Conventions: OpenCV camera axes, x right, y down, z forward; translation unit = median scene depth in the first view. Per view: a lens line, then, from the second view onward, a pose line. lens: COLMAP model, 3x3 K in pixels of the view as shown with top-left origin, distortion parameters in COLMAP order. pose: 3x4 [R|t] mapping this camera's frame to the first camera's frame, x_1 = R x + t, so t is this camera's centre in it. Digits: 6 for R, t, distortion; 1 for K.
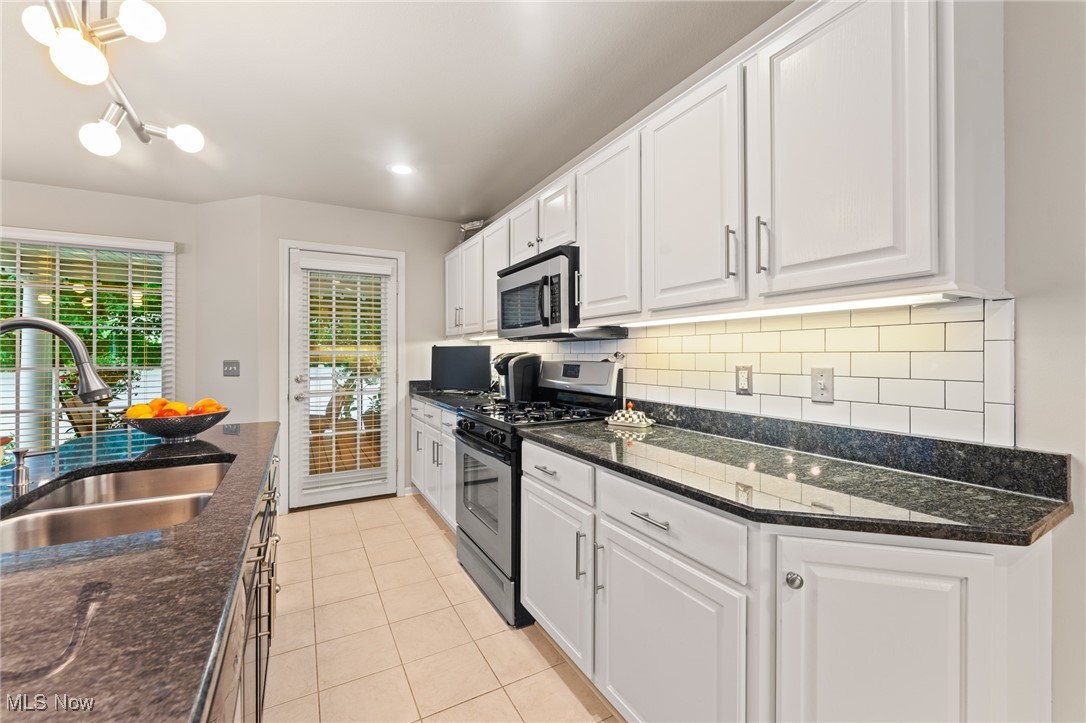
lens RADIAL K [[437.9, 0, 548.1], [0, 437.9, 351.5], [0, 0, 1]] dist [-0.008511, 0.001388]
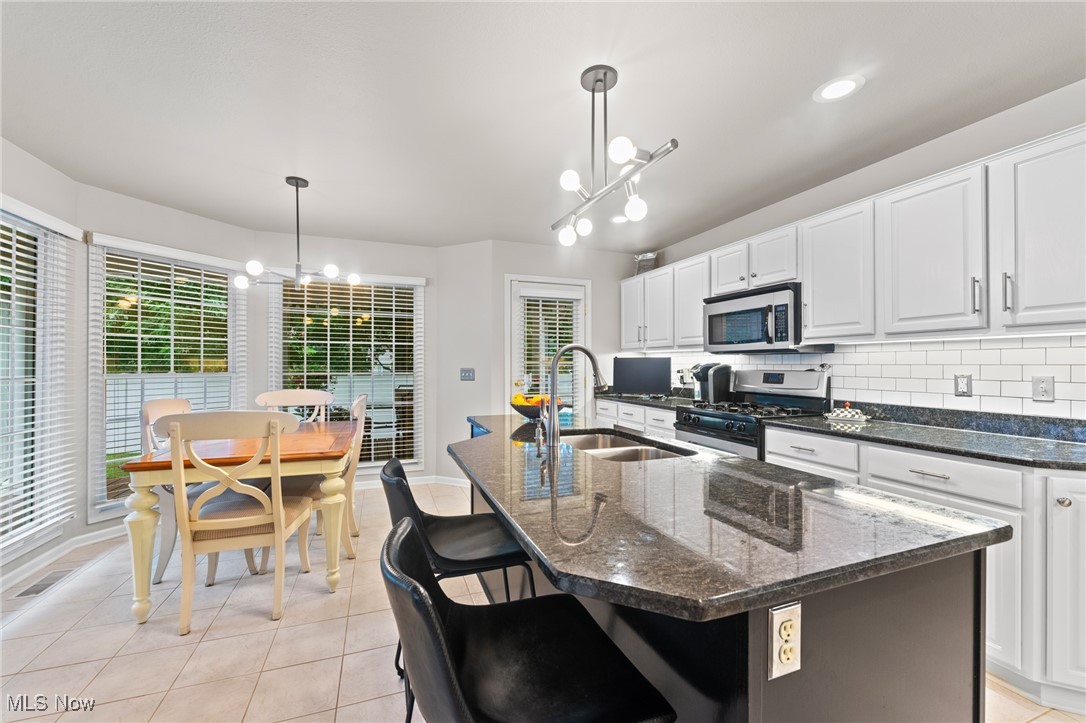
lens RADIAL K [[437.9, 0, 545.2], [0, 437.9, 361.6], [0, 0, 1]] dist [-0.008511, 0.001388]
pose [[0.989992, 0.004199, -0.141064, -0.486399], [-0.004142, 0.999991, 0.000695, -0.002195], [0.141066, -0.000104, 0.990000, -0.384525]]
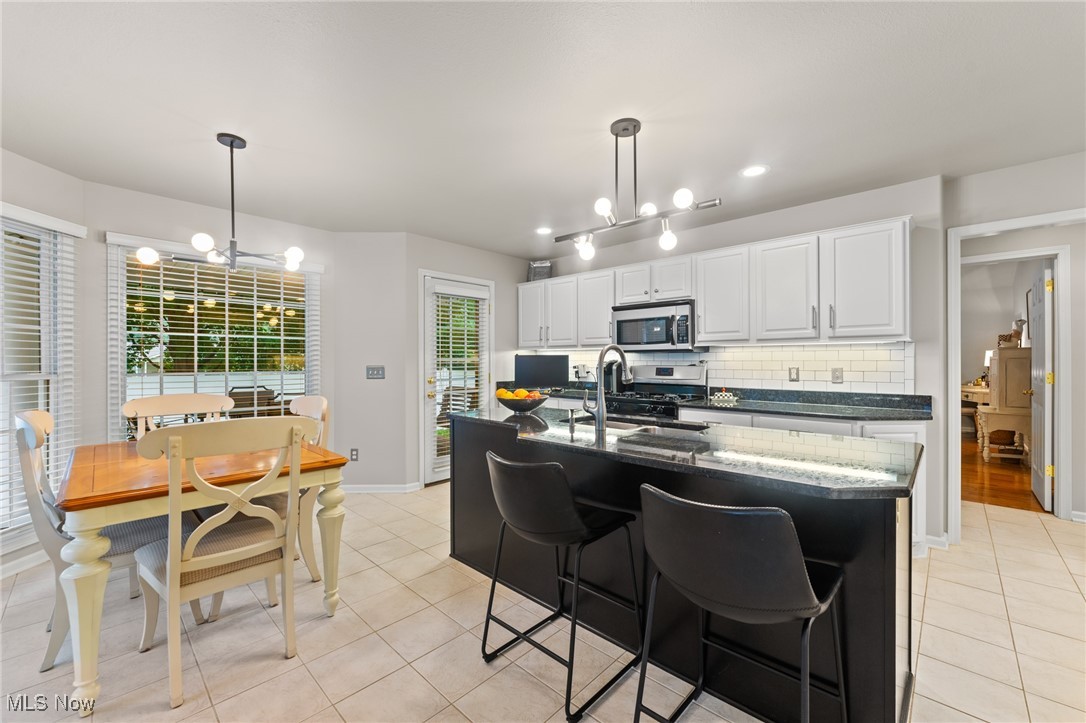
lens RADIAL K [[437.9, 0, 544.9], [0, 437.9, 357.3], [0, 0, 1]] dist [-0.008511, 0.001388]
pose [[0.950926, 0.005478, 0.309369, -1.007638], [-0.004499, 0.999982, -0.003877, -0.000949], [-0.309385, 0.002295, 0.950934, -0.458817]]
